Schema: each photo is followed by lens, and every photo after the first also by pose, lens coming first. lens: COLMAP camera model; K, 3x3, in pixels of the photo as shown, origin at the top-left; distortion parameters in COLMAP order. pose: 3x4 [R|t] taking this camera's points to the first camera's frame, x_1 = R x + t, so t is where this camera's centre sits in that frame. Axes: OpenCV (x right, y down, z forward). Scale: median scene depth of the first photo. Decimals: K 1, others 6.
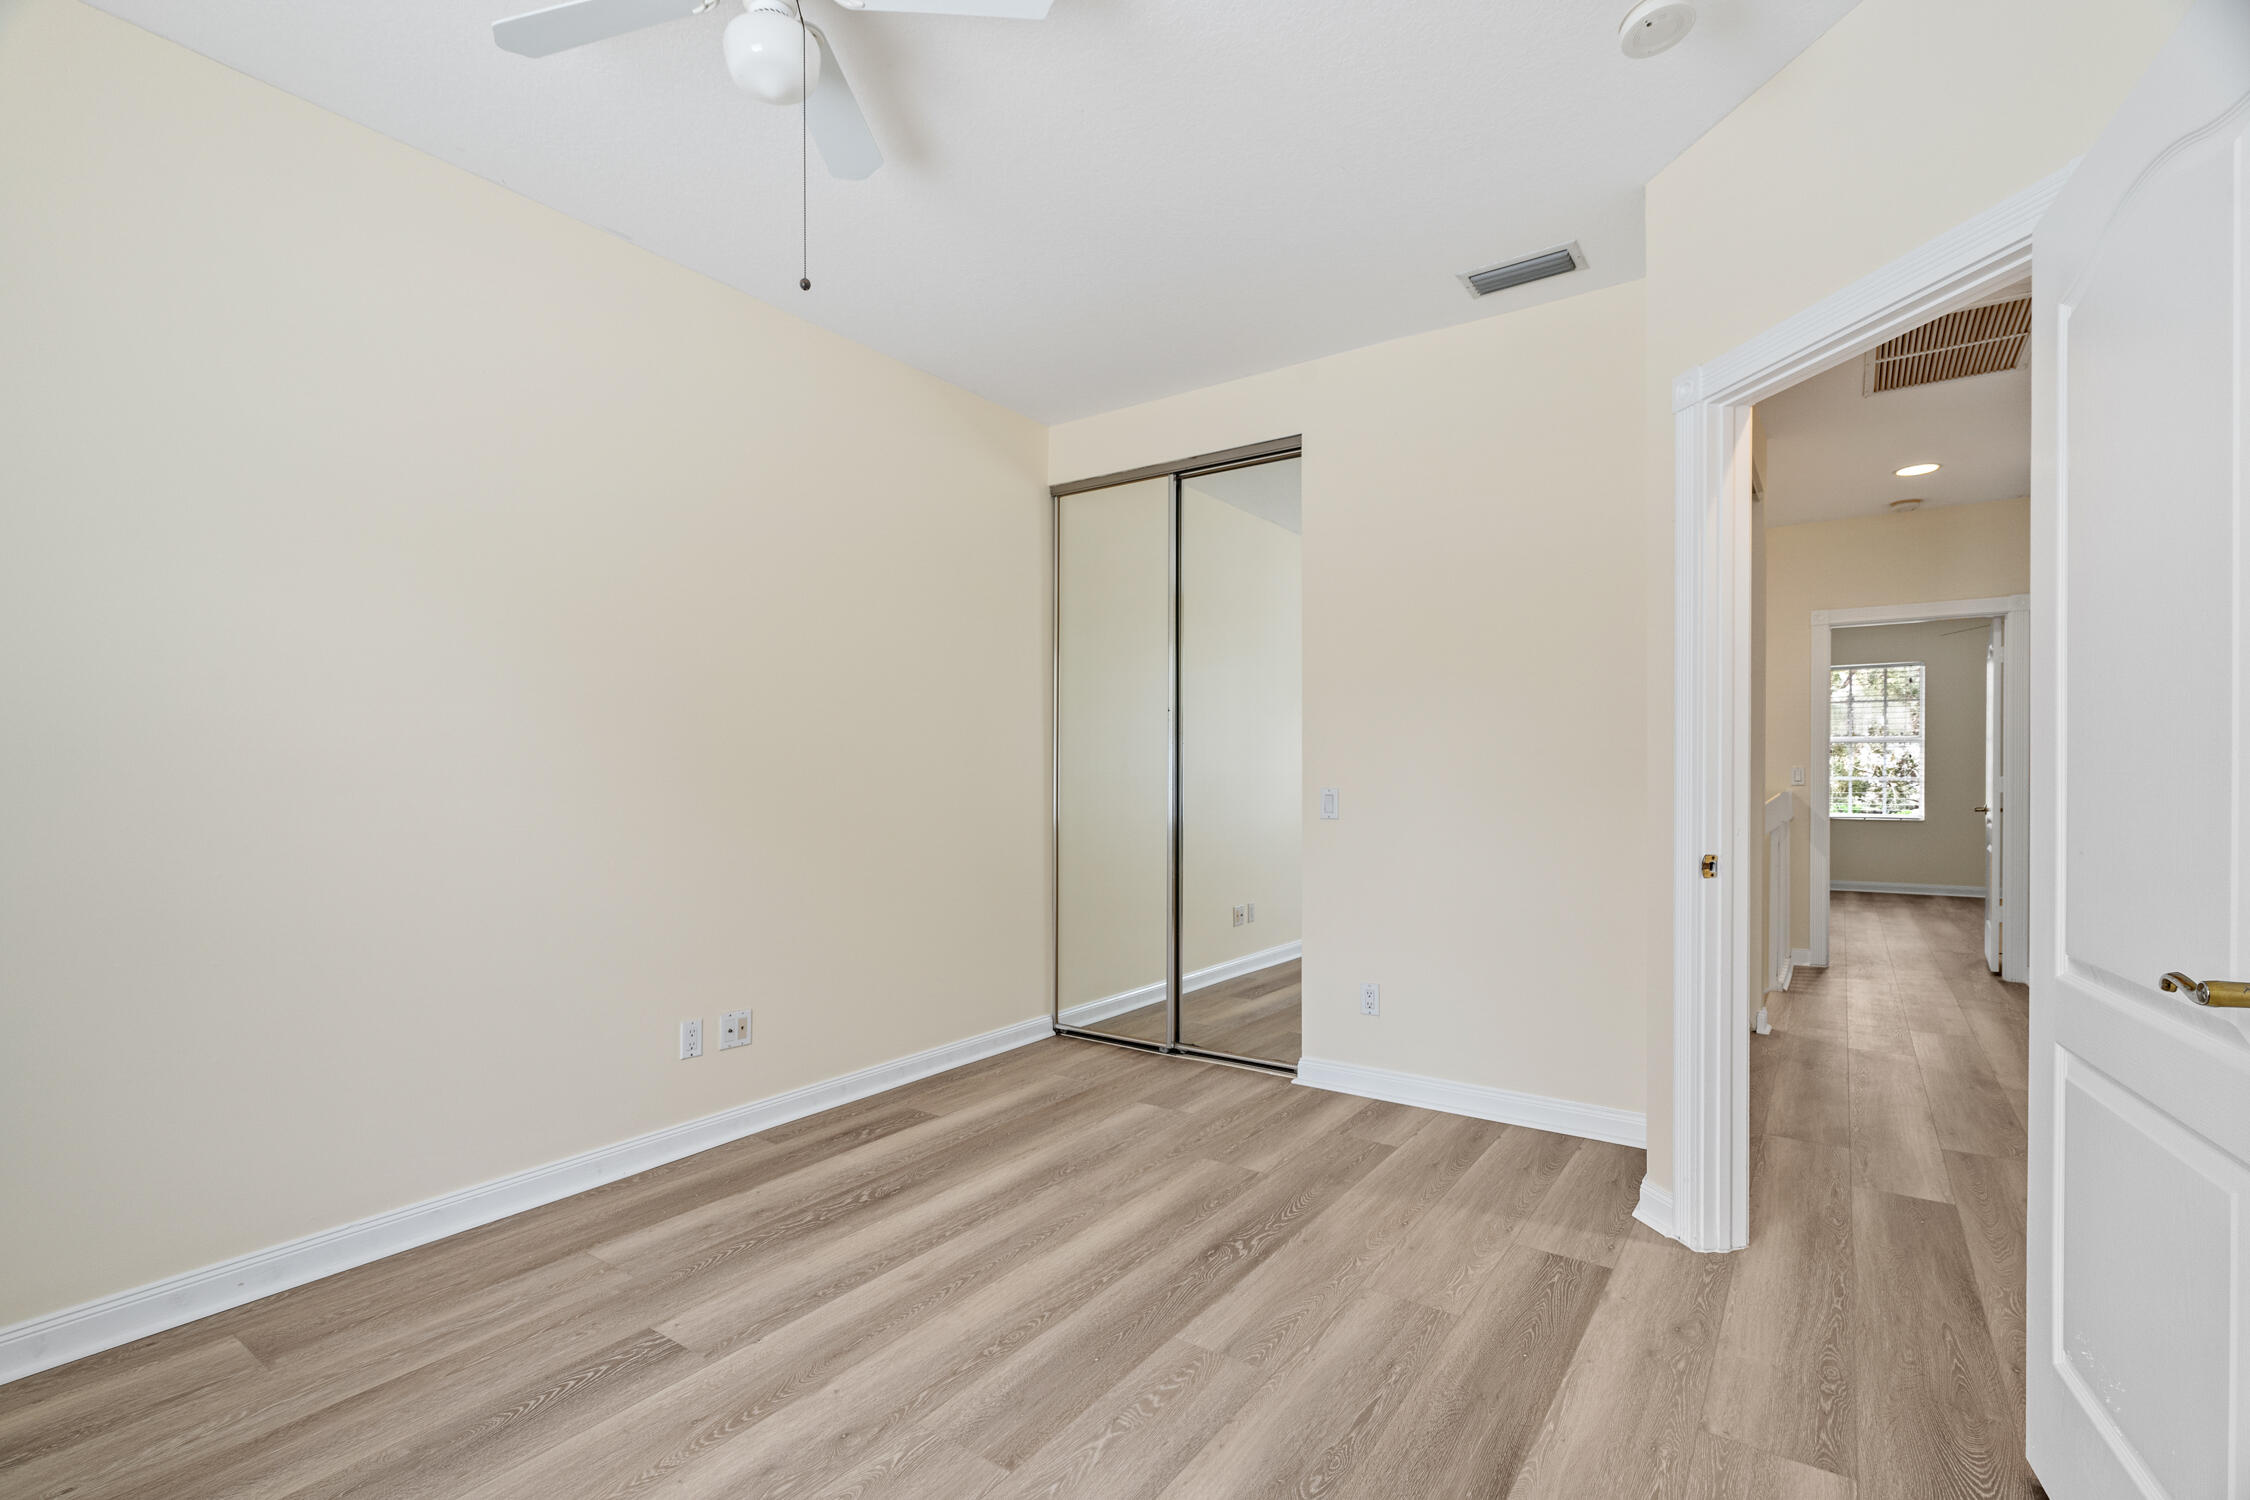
lens RADIAL K [[1027.2, 0, 1112.6], [0, 1027.2, 761.6], [0, 0, 1]] dist [-0.004718, 0.000407]
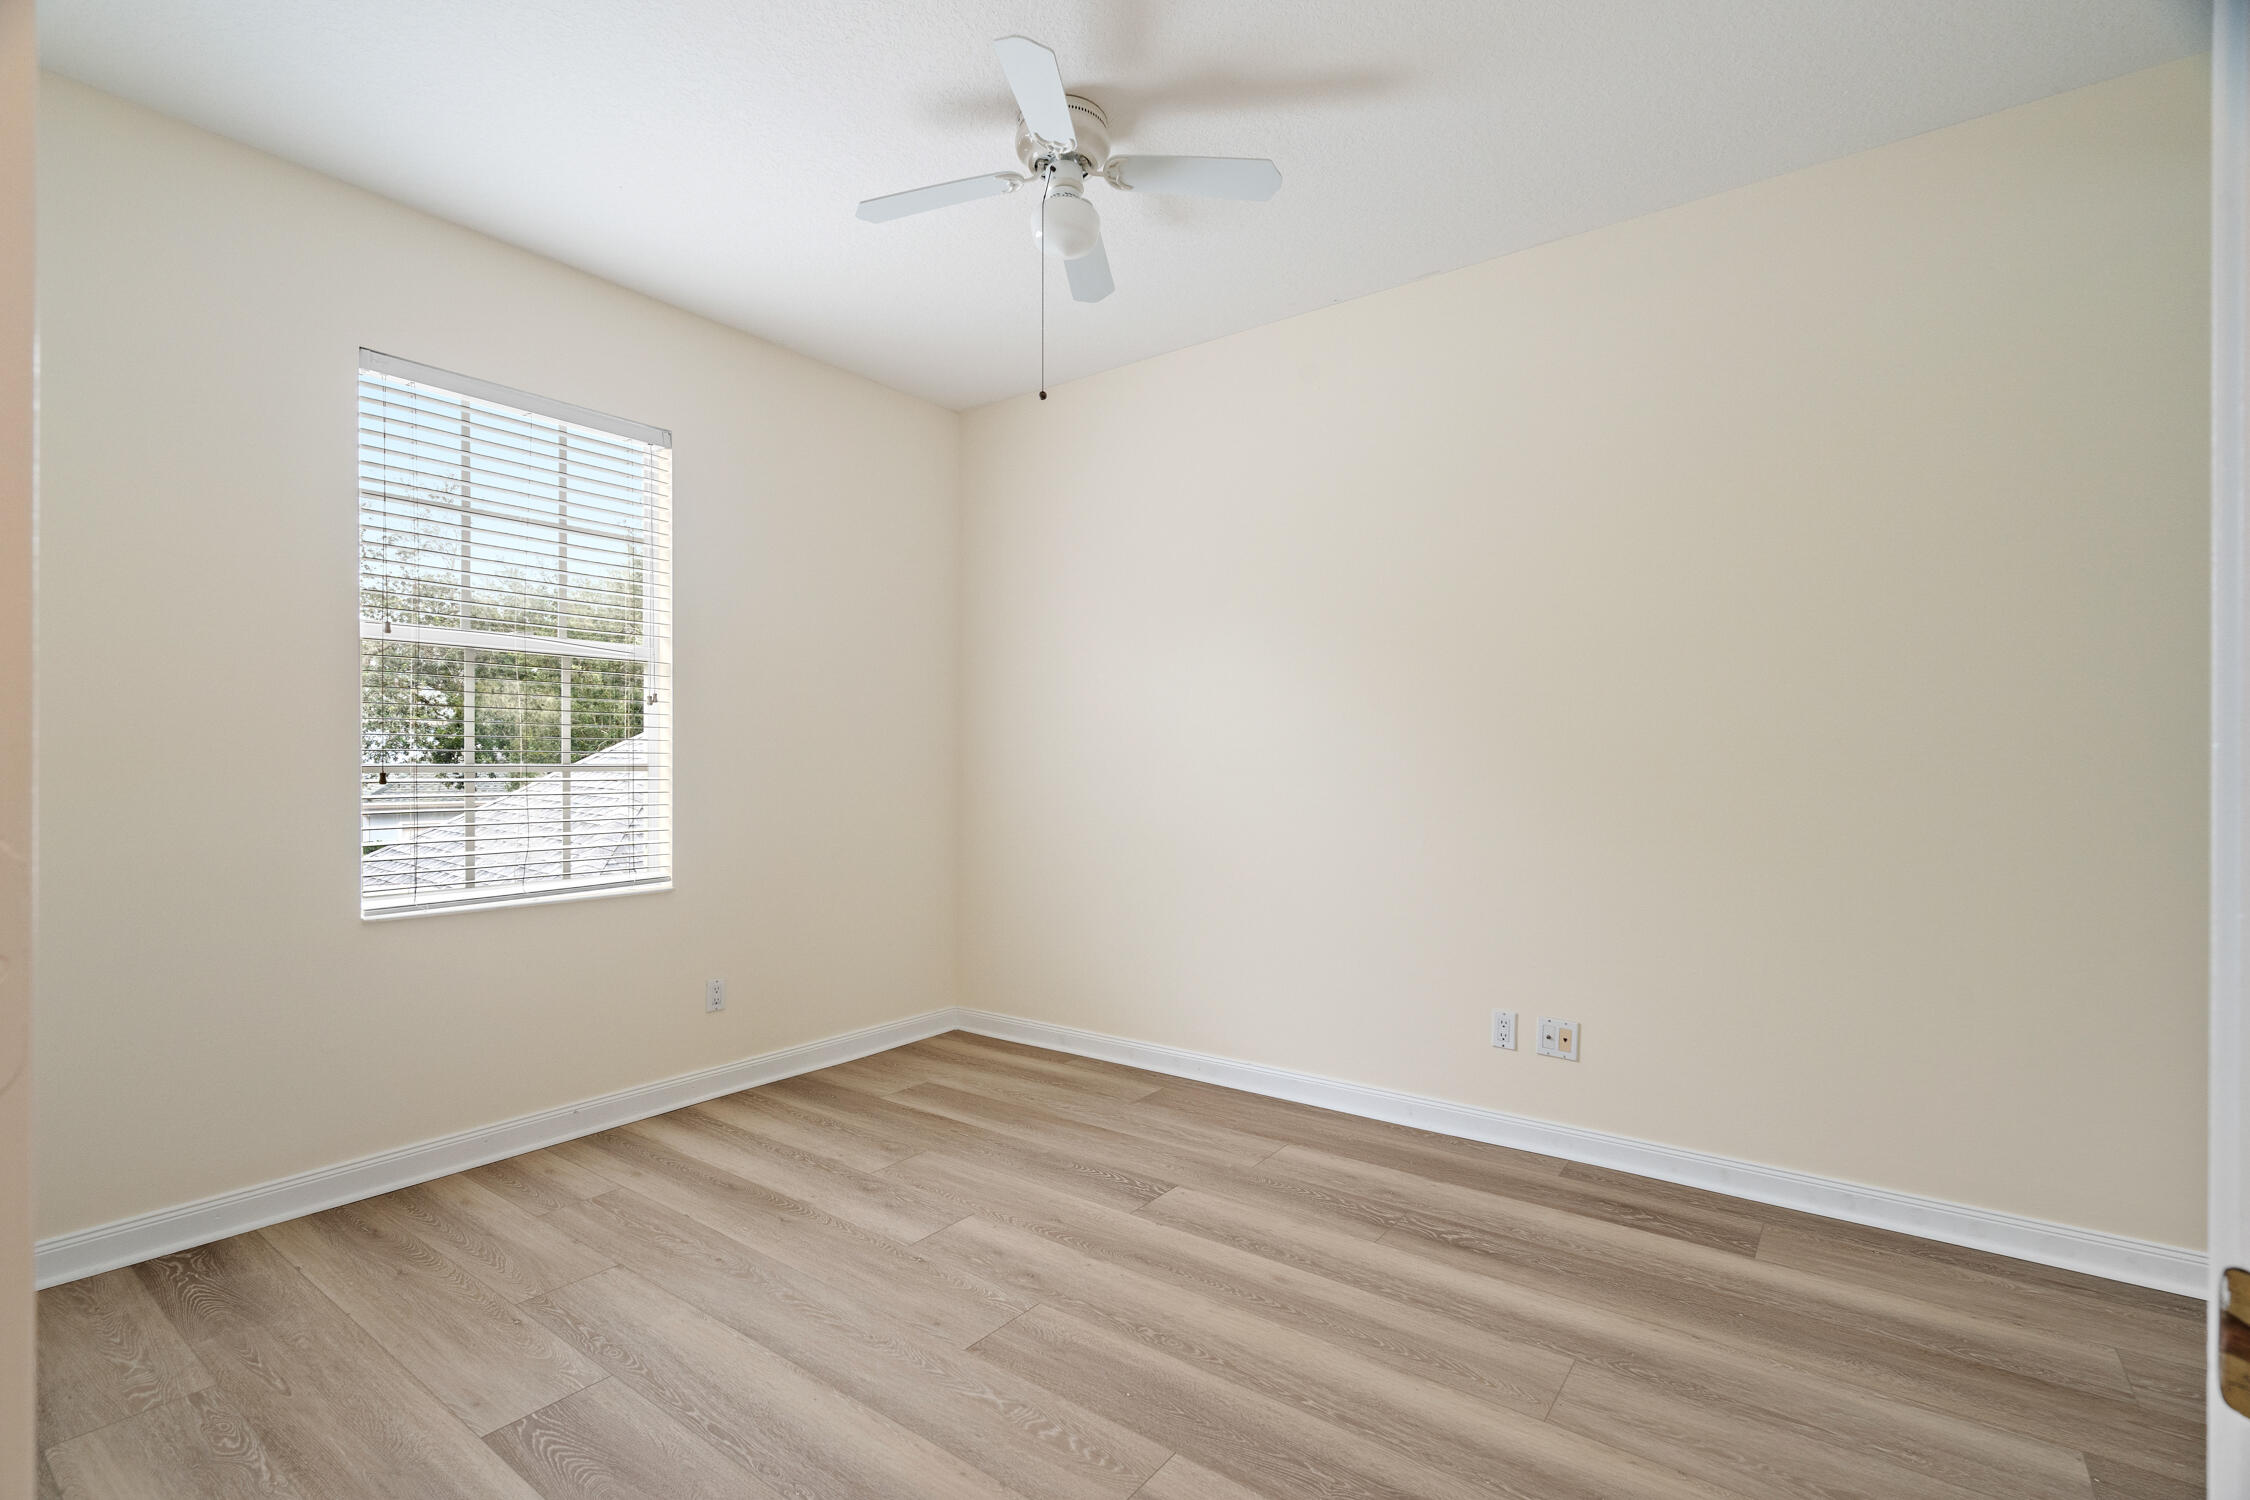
lens RADIAL K [[1027.2, 0, 1111.4], [0, 1027.2, 752.6], [0, 0, 1]] dist [-0.004718, 0.000407]
pose [[-0.031740, -0.008188, -0.999463, 0.714400], [0.014337, 0.999860, -0.008647, 0.009822], [0.999393, -0.014604, -0.031618, 0.800189]]
